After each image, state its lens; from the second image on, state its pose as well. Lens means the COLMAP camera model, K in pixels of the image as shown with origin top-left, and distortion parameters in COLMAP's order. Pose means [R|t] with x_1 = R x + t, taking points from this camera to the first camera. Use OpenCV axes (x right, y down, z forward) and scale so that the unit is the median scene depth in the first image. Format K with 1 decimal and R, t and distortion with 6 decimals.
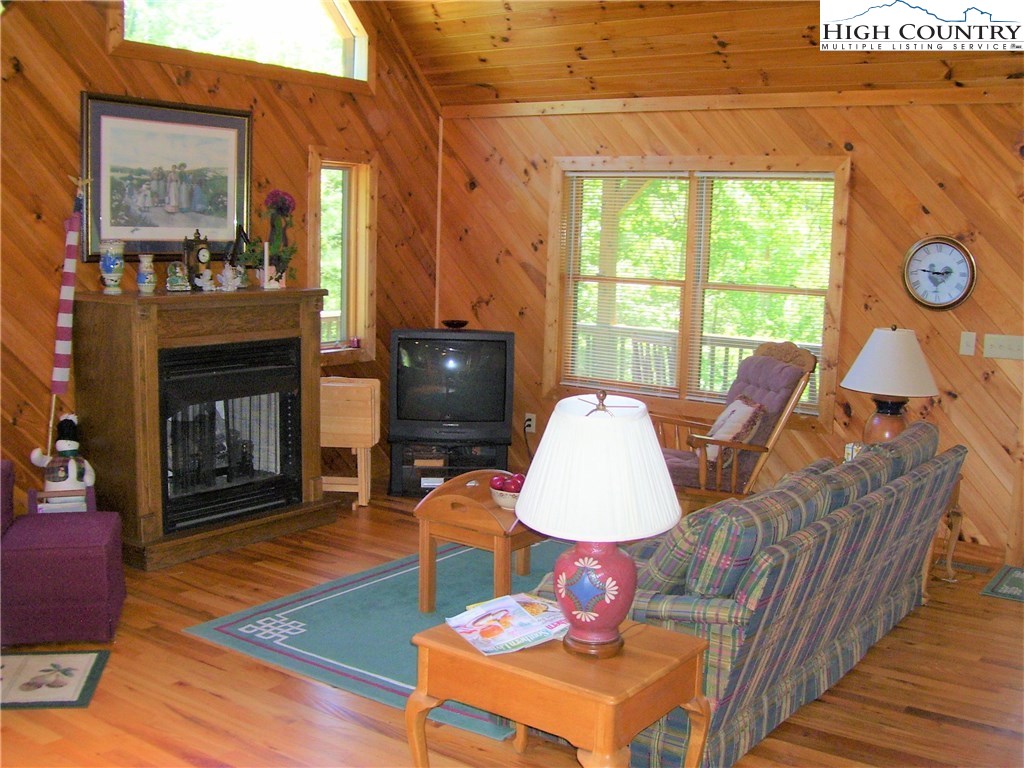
lens RADIAL K [[1117.4, 0, 518.7], [0, 1117.4, 389.2], [0, 0, 1]] dist [-0.188934, 0.159454]
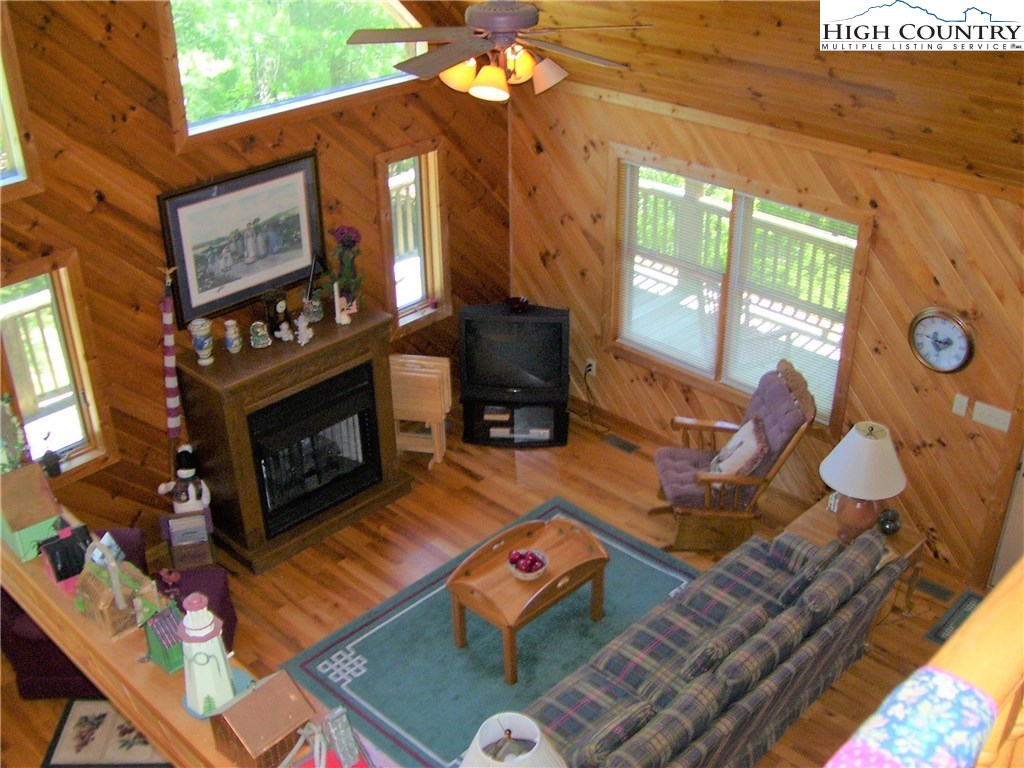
lens RADIAL K [[1117.4, 0, 518.7], [0, 1117.4, 389.2], [0, 0, 1]] dist [-0.188934, 0.159454]
pose [[0.987440, 0.040490, -0.152717, 0.142482], [0.017201, 0.933305, 0.358671, -0.454411], [0.157054, -0.356793, 0.920887, -0.066647]]
